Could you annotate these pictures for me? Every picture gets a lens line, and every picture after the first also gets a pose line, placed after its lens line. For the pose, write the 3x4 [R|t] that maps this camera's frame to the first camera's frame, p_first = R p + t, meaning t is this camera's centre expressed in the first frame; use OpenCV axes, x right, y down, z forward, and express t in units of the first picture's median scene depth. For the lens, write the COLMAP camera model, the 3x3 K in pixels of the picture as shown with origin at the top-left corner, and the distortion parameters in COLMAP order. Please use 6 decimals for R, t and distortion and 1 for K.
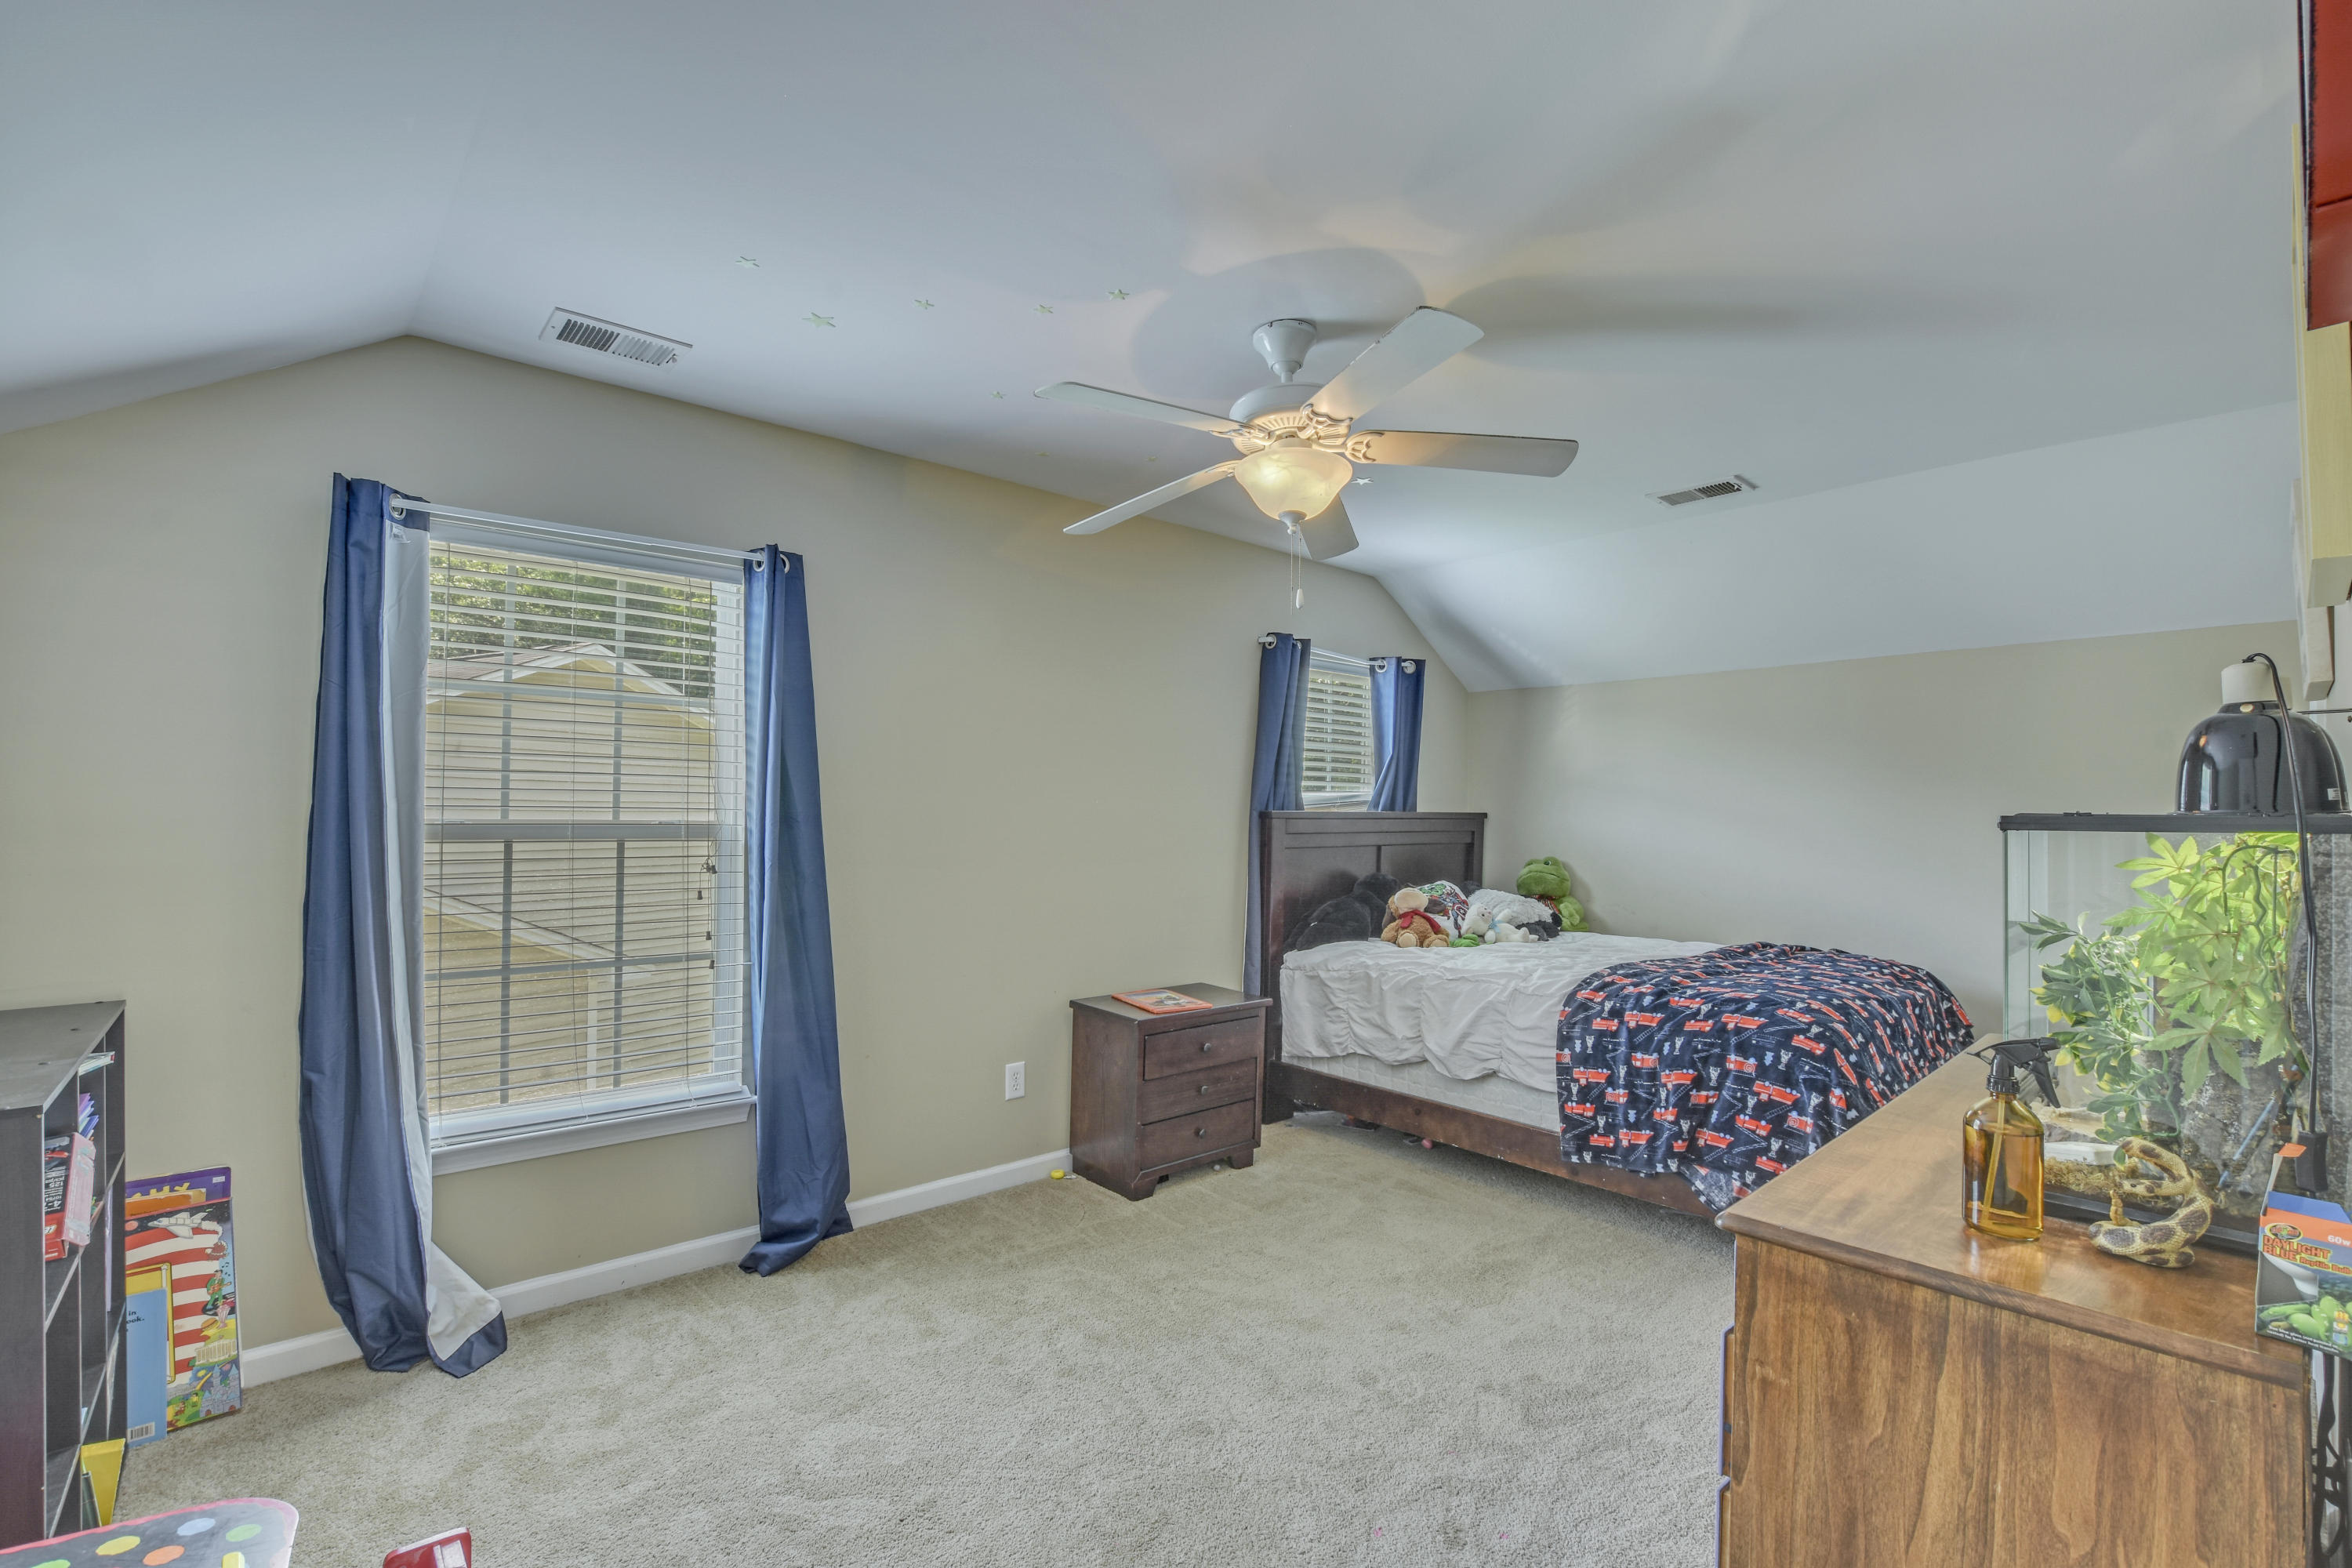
lens RADIAL K [[1041.0, 0, 1180.8], [0, 1041.0, 791.6], [0, 0, 1]] dist [-0.019450, 0.000531]
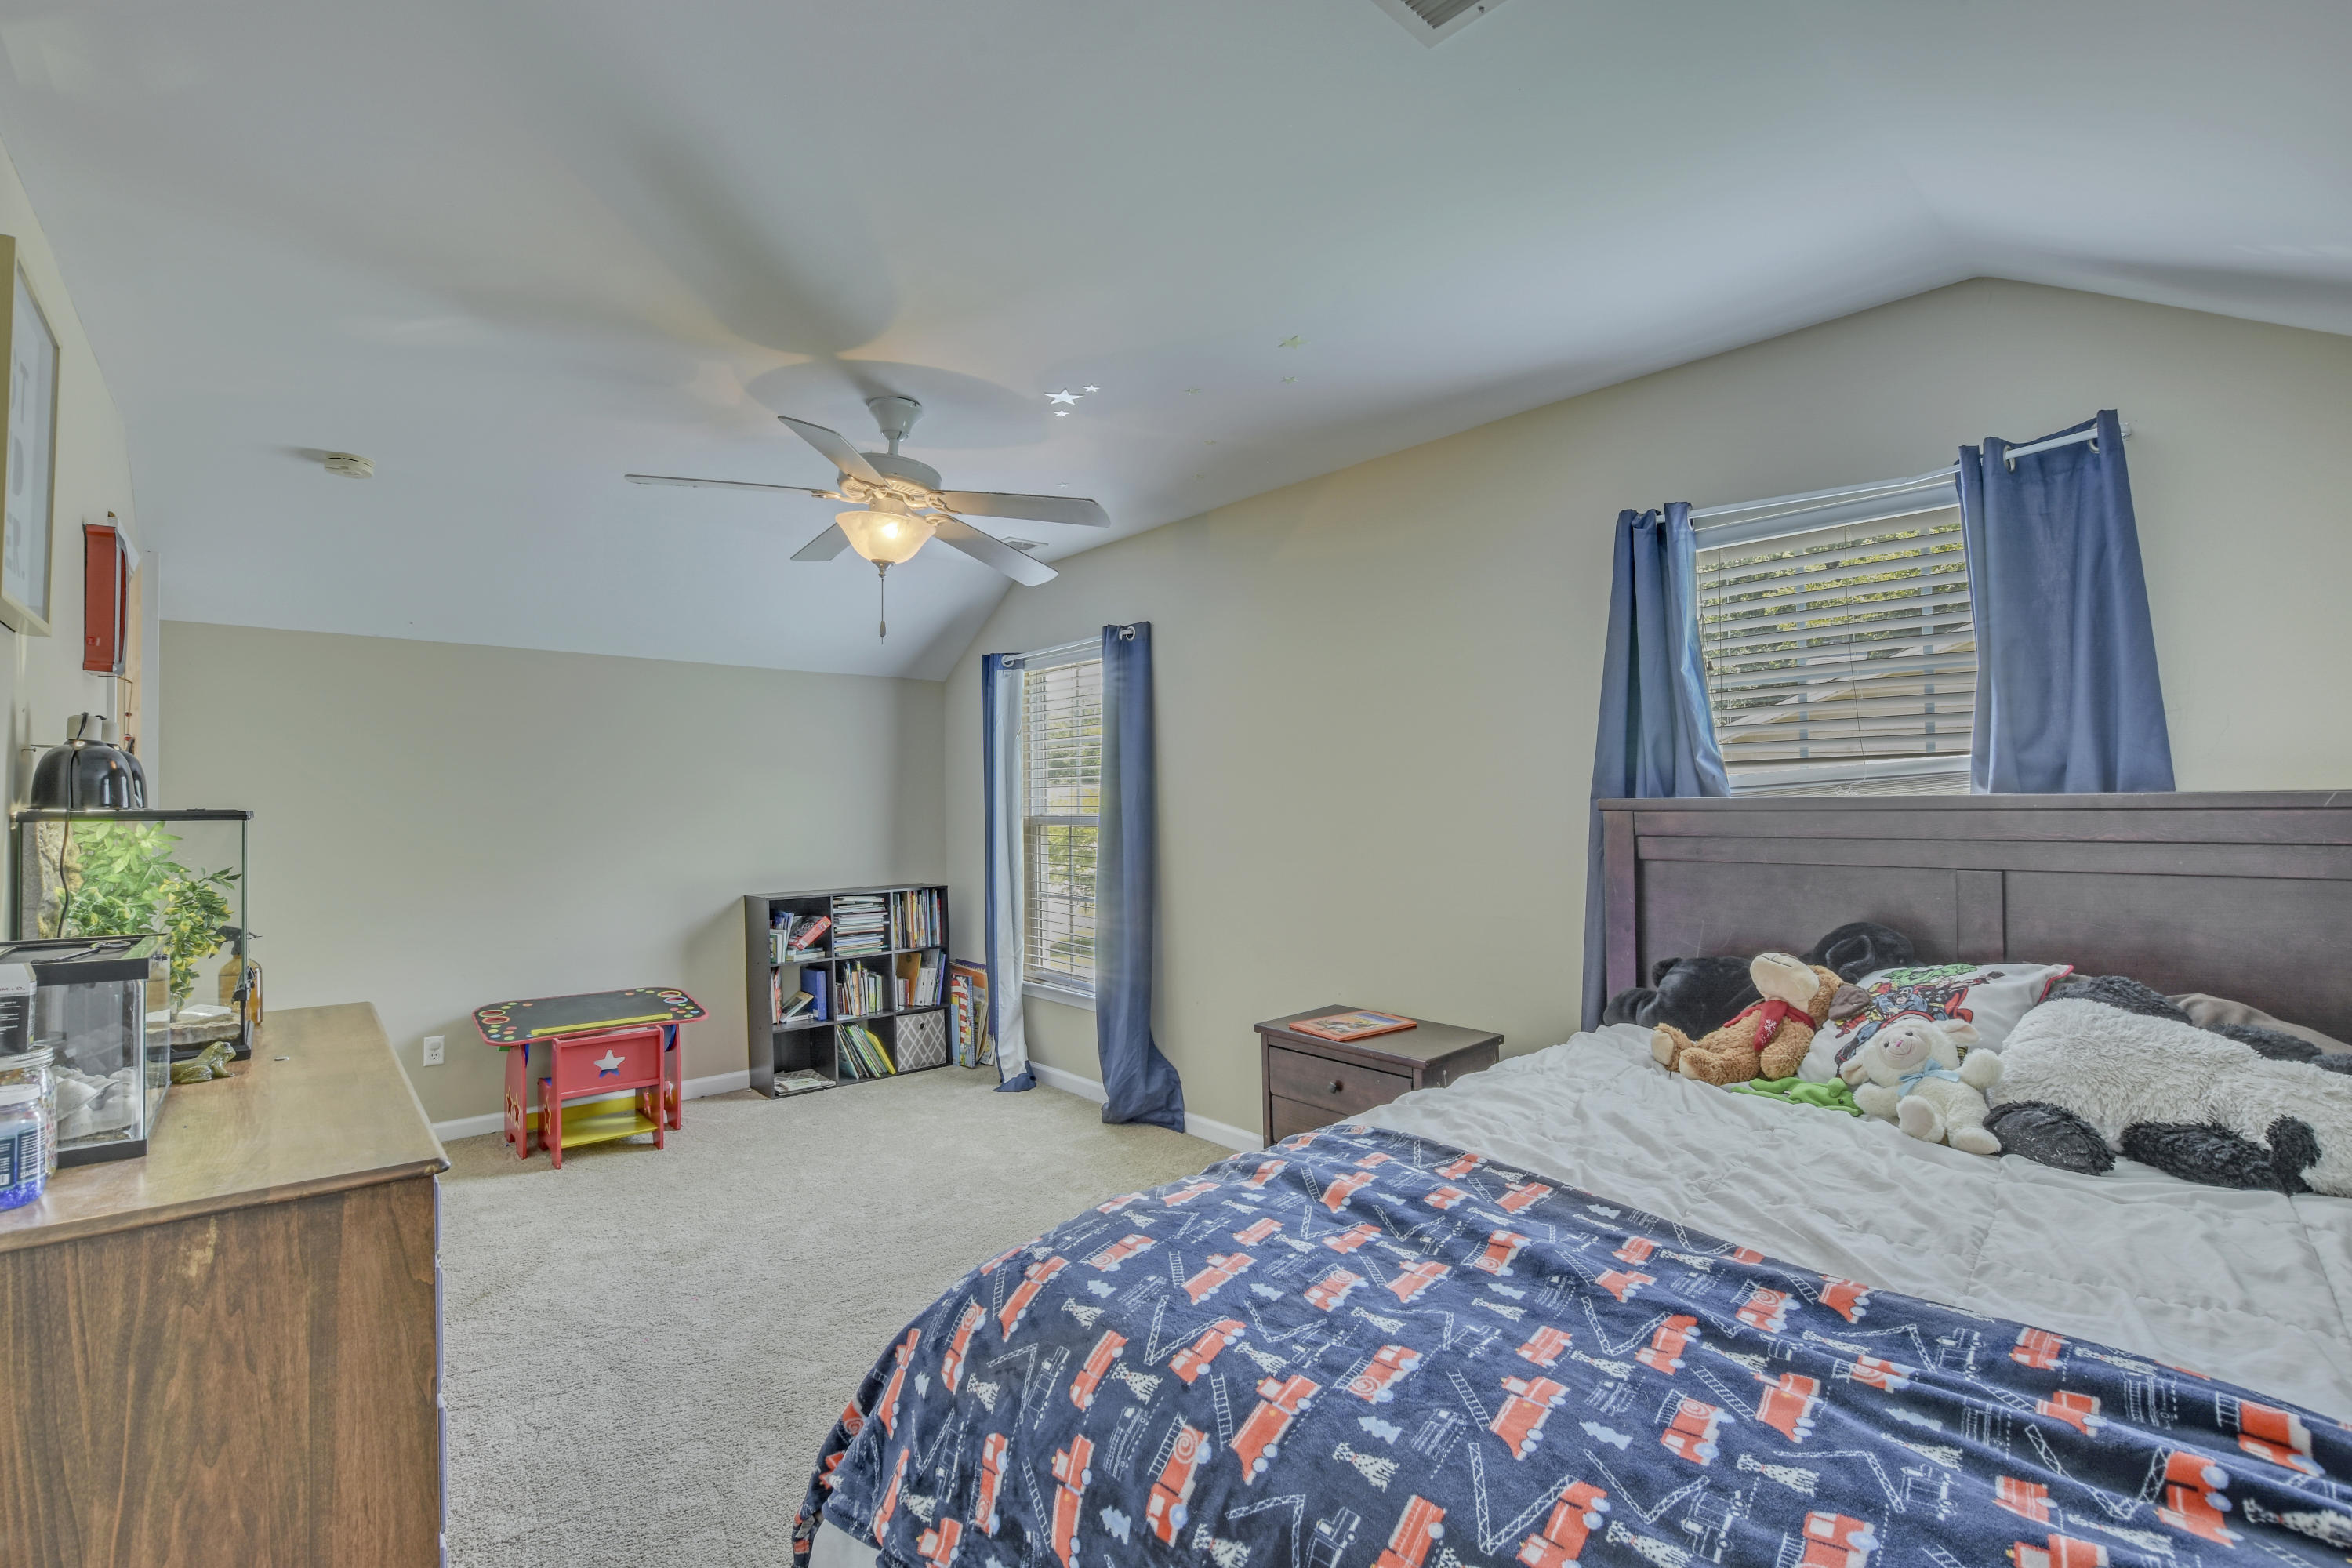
lens RADIAL K [[1041.0, 0, 1180.8], [0, 1041.0, 791.6], [0, 0, 1]] dist [-0.019450, 0.000531]
pose [[-0.003714, -0.020471, -0.999784, 1.330741], [0.028029, 0.999395, -0.020567, 0.035056], [0.999600, -0.028100, -0.003138, 1.371150]]
